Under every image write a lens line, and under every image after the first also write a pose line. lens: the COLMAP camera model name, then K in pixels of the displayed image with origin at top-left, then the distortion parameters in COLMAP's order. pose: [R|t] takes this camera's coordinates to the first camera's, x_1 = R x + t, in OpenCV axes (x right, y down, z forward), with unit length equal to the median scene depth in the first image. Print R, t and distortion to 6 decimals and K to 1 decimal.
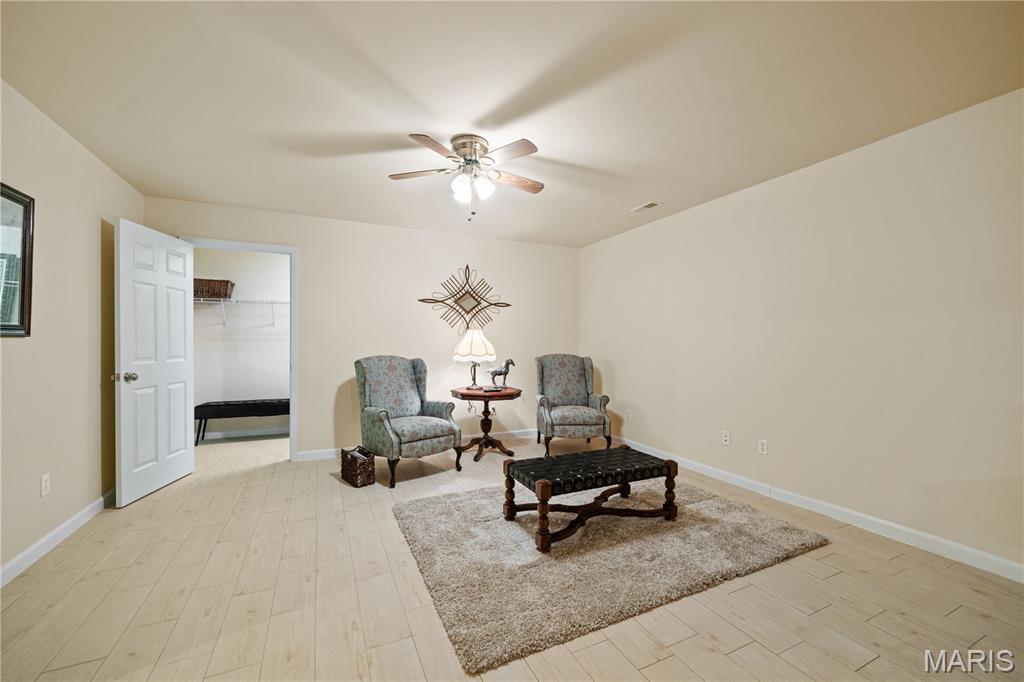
lens RADIAL K [[404.1, 0, 507.5], [0, 404.1, 339.9], [0, 0, 1]] dist [-0.004227, 0.001586]
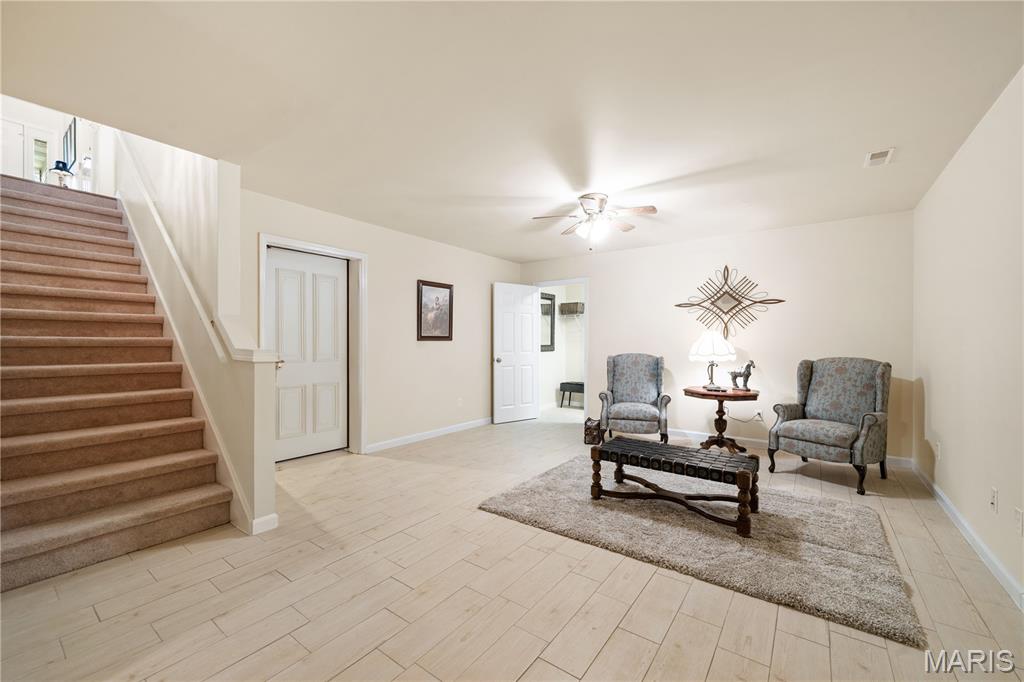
lens RADIAL K [[404.1, 0, 514.3], [0, 404.1, 344.2], [0, 0, 1]] dist [-0.004227, 0.001586]
pose [[0.492091, 0.004027, -0.870534, 0.571242], [0.007246, 0.999936, 0.008721, -0.003362], [0.870514, -0.010600, 0.492030, 0.055423]]
